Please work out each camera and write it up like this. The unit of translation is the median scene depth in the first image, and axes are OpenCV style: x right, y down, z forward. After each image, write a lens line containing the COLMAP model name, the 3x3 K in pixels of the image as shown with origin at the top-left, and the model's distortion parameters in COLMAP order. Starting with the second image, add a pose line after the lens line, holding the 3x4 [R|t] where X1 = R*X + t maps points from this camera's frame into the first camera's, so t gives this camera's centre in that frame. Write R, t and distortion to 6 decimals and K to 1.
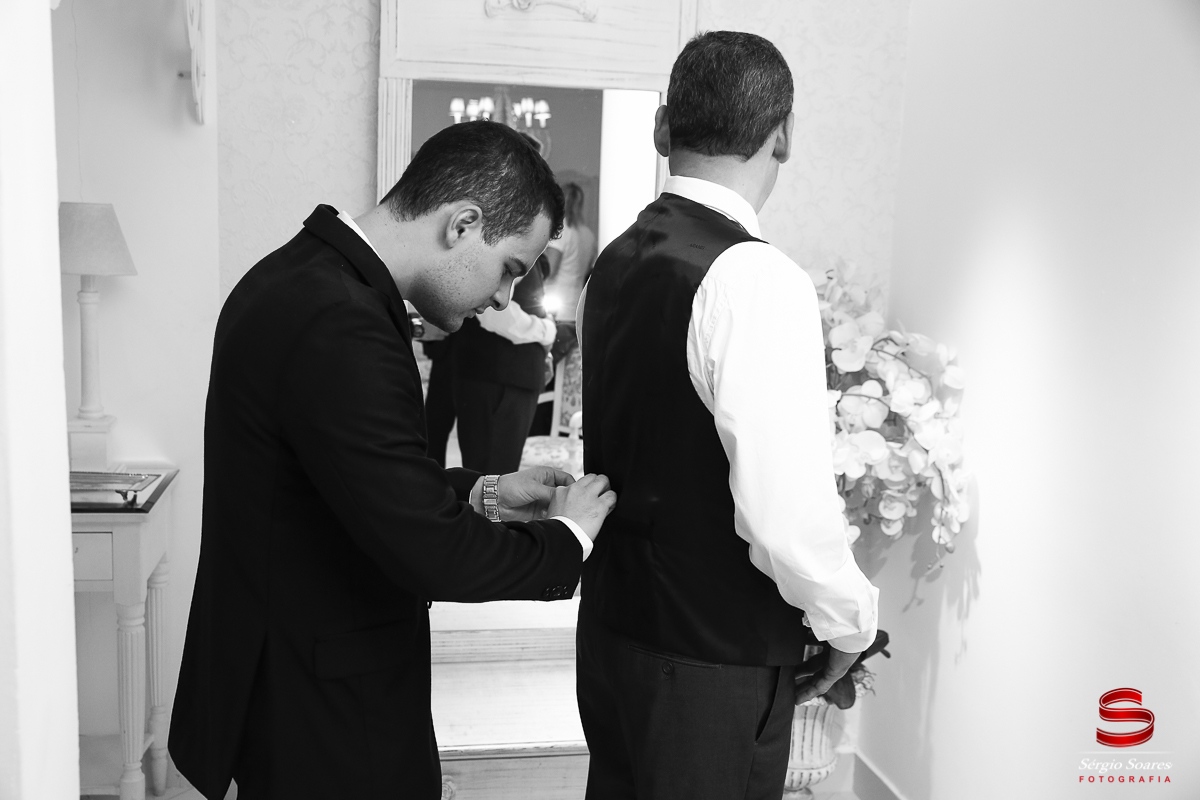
lens RADIAL K [[1320.9, 0, 664.4], [0, 1320.9, 400.0], [0, 0, 1]] dist [0.003522, 0.024102]
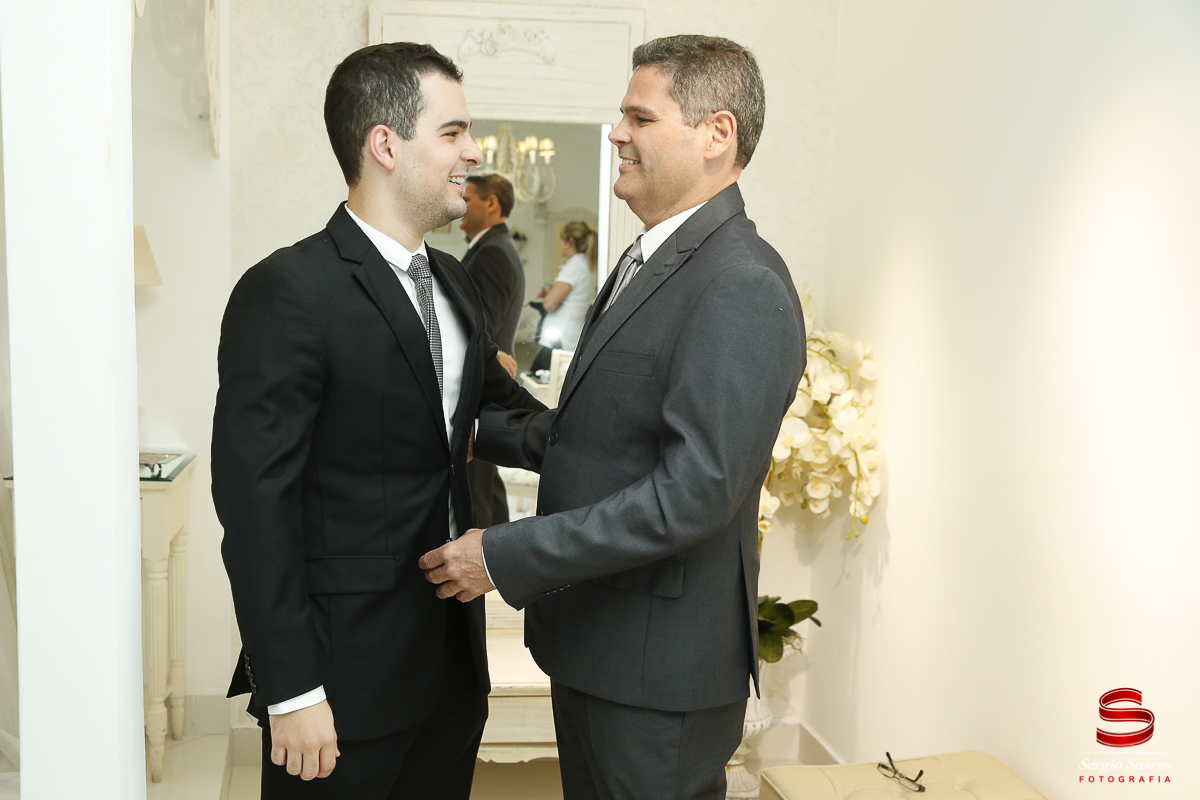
lens RADIAL K [[1378.5, 0, 600.0], [0, 1378.5, 400.0], [0, 0, 1]] dist [-0.001528, -0.014813]
pose [[0.998082, -0.004647, -0.061739, 0.061098], [0.002489, 0.999384, -0.034993, 0.047952], [0.061864, 0.034773, 0.997479, -0.184054]]
